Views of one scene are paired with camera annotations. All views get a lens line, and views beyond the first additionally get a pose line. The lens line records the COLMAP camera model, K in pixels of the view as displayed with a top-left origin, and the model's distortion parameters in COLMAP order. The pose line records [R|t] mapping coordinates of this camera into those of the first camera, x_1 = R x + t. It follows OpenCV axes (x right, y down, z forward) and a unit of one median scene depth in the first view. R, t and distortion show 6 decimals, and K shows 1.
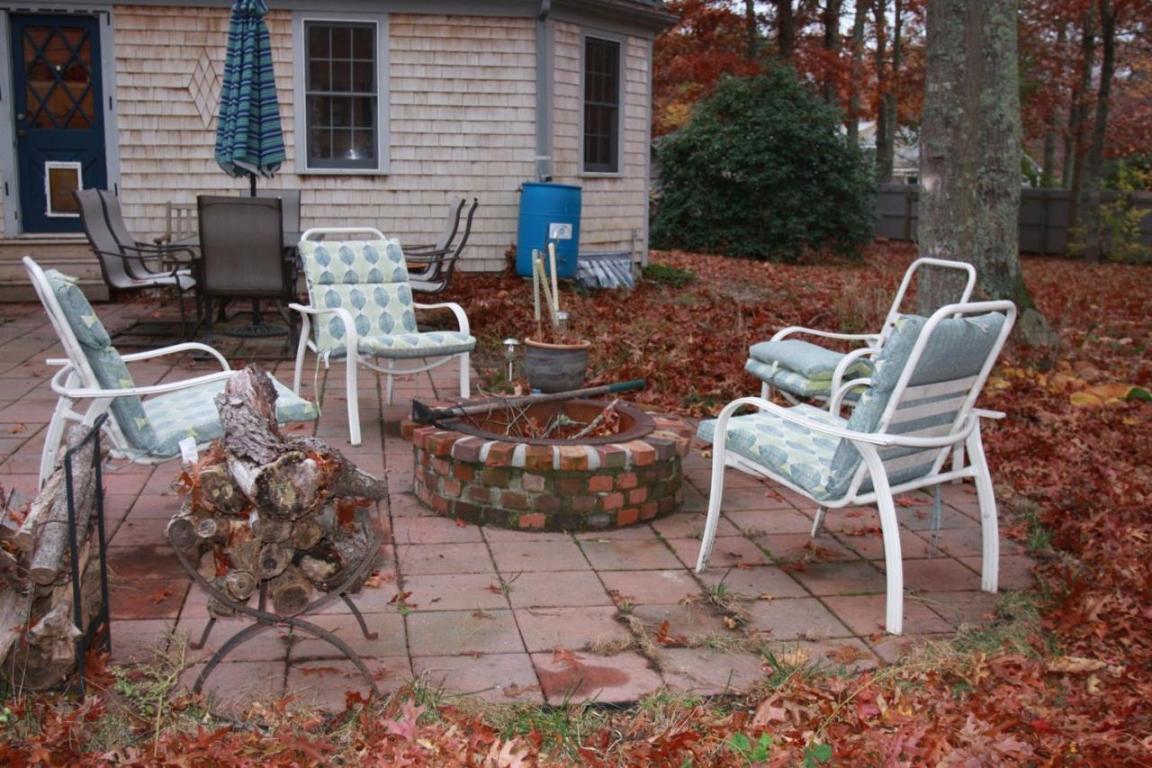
lens RADIAL K [[1161.3, 0, 576.0], [0, 1161.3, 384.0], [0, 0, 1]] dist [-0.047032, 0.008365]
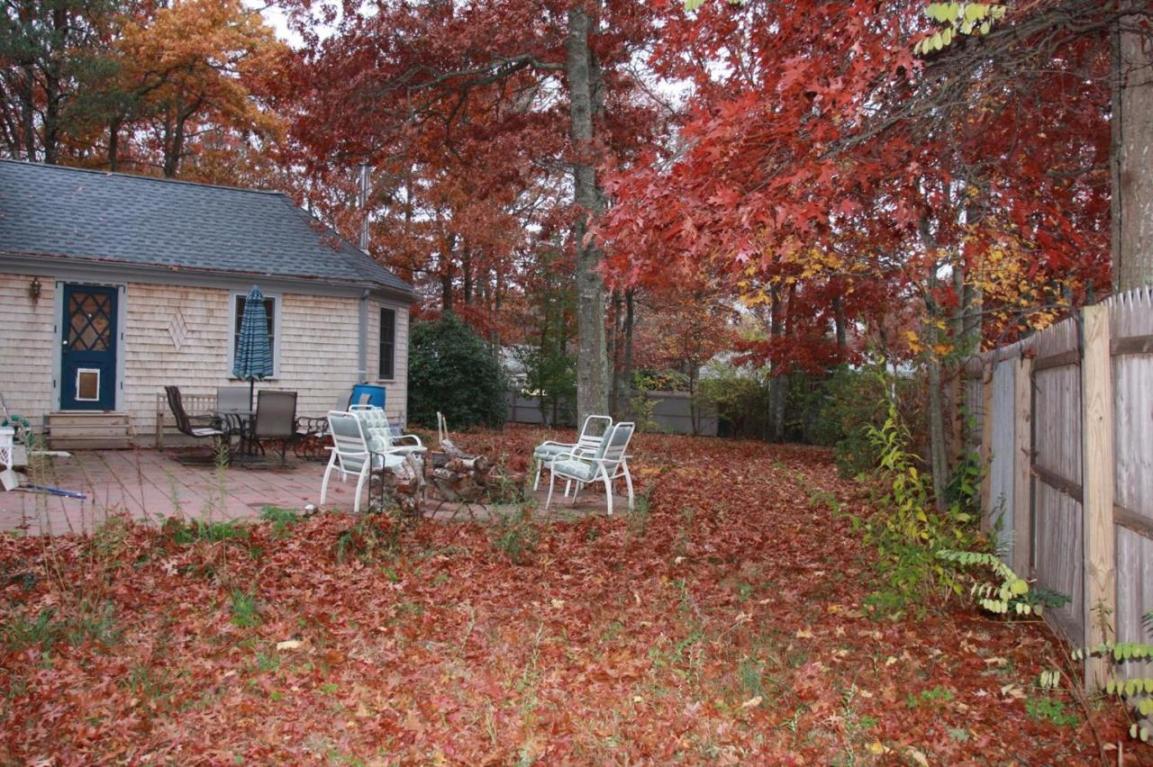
lens RADIAL K [[929.2, 0, 576.5], [0, 929.2, 383.5], [0, 0, 1]] dist [-0.085814, 0.050601]
pose [[0.929632, 0.012434, 0.368280, -0.269659], [0.050109, 0.985881, -0.159774, 0.081998], [-0.365067, 0.166985, 0.915883, -0.506938]]
